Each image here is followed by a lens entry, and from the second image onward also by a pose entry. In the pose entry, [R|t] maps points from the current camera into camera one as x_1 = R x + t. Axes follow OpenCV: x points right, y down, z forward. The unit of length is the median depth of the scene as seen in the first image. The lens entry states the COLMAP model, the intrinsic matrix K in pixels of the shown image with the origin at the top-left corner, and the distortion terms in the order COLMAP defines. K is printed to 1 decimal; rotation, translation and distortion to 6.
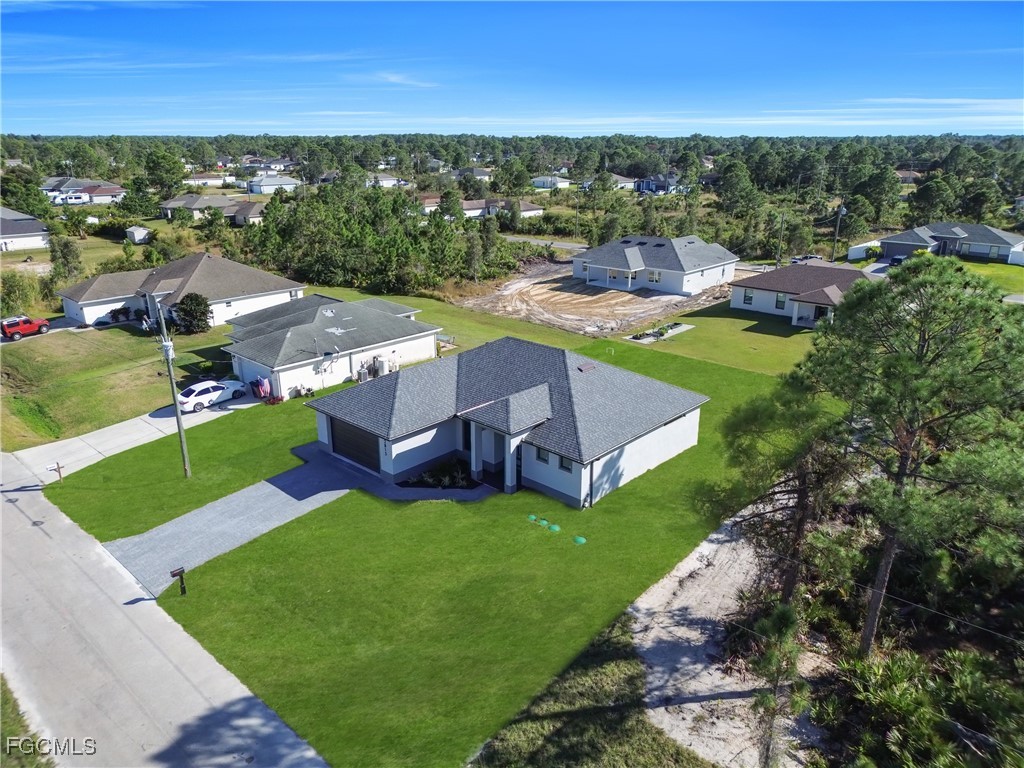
lens RADIAL K [[713.8, 0, 512.0], [0, 713.8, 384.0], [0, 0, 1]] dist [0.060998, -0.052006]
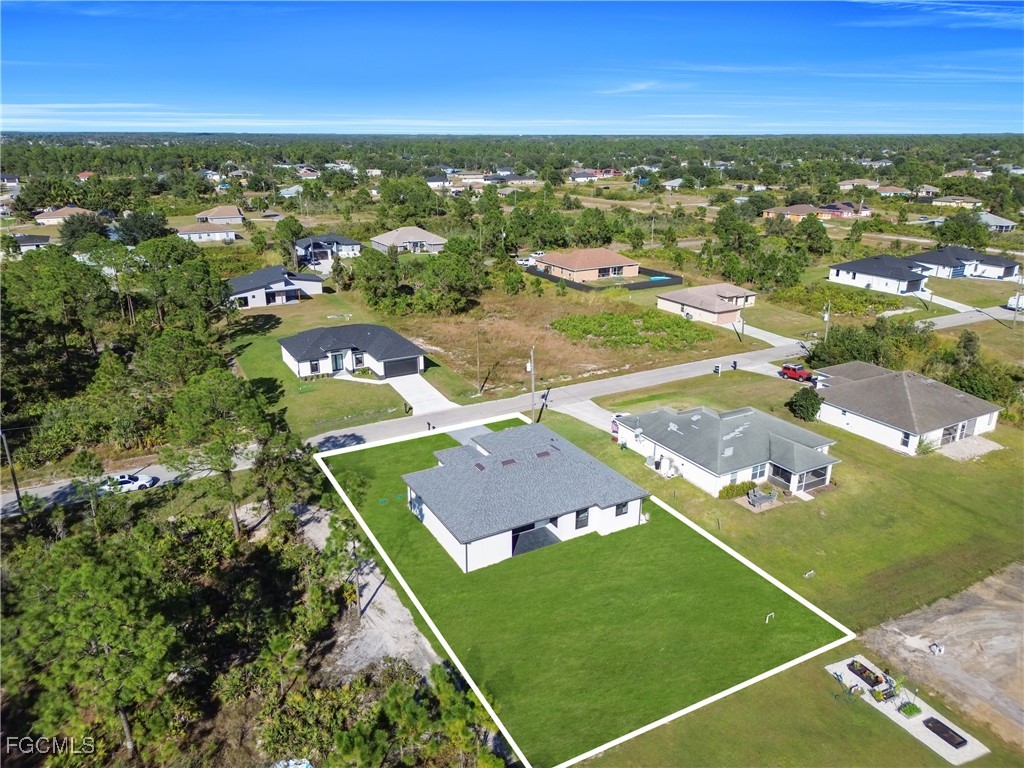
lens RADIAL K [[713.8, 0, 512.0], [0, 713.8, 384.0], [0, 0, 1]] dist [0.060998, -0.052006]
pose [[-0.310878, 0.312184, -0.897717, 1.859112], [-0.307762, 0.860566, 0.405843, -1.084510], [0.899243, 0.402451, -0.171453, 1.730633]]
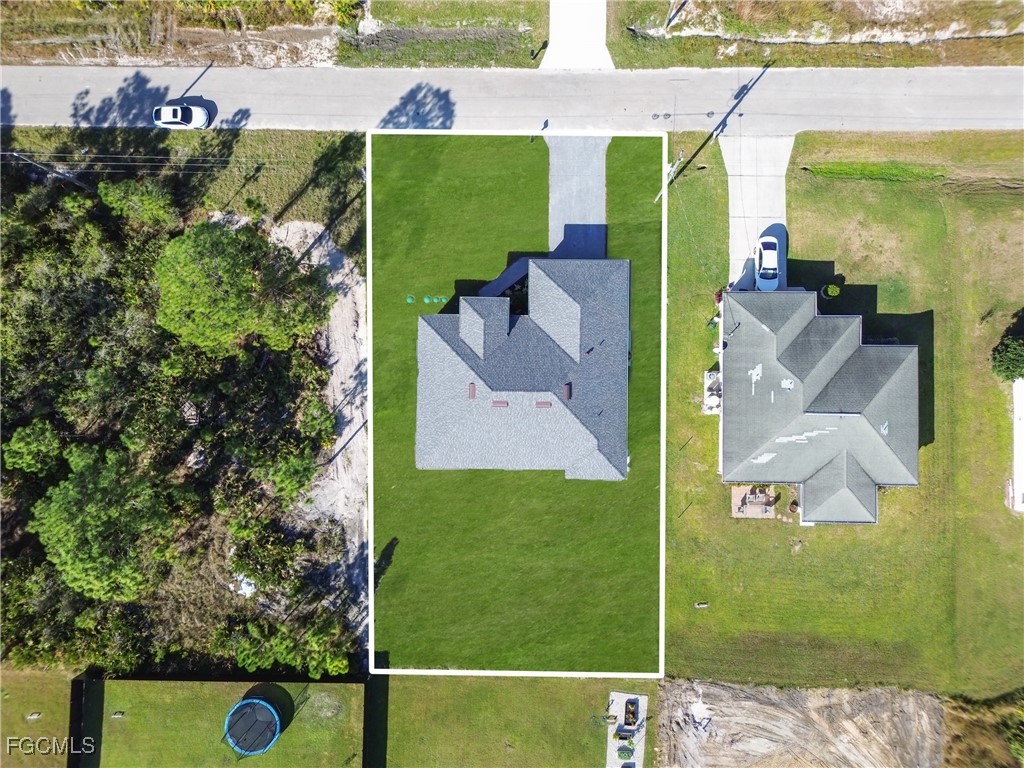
lens RADIAL K [[713.8, 0, 512.0], [0, 713.8, 384.0], [0, 0, 1]] dist [0.060998, -0.052006]
pose [[-0.742924, 0.669259, -0.012498, 0.078788], [-0.203621, -0.208168, 0.956663, -1.872921], [0.637654, 0.713273, 0.290928, 0.896705]]
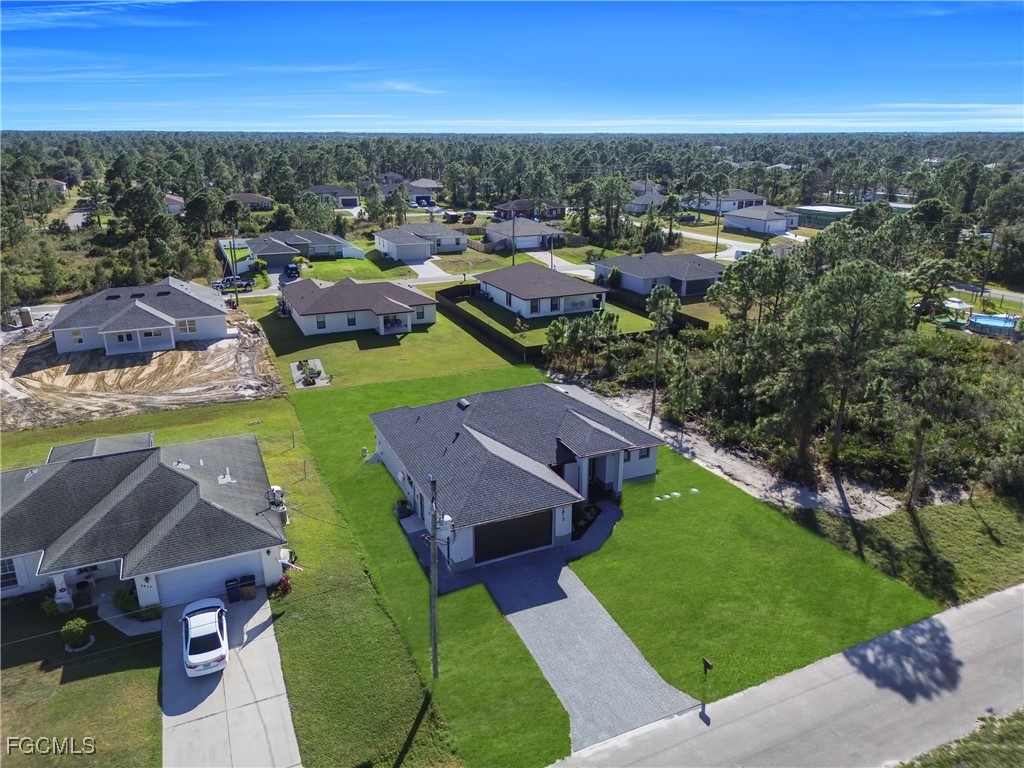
lens RADIAL K [[713.8, 0, 512.0], [0, 713.8, 384.0], [0, 0, 1]] dist [0.060998, -0.052006]
pose [[0.383052, -0.301133, 0.873264, -1.401474], [0.293580, 0.936041, 0.194004, -0.415476], [-0.875832, 0.182059, 0.446959, 0.729891]]
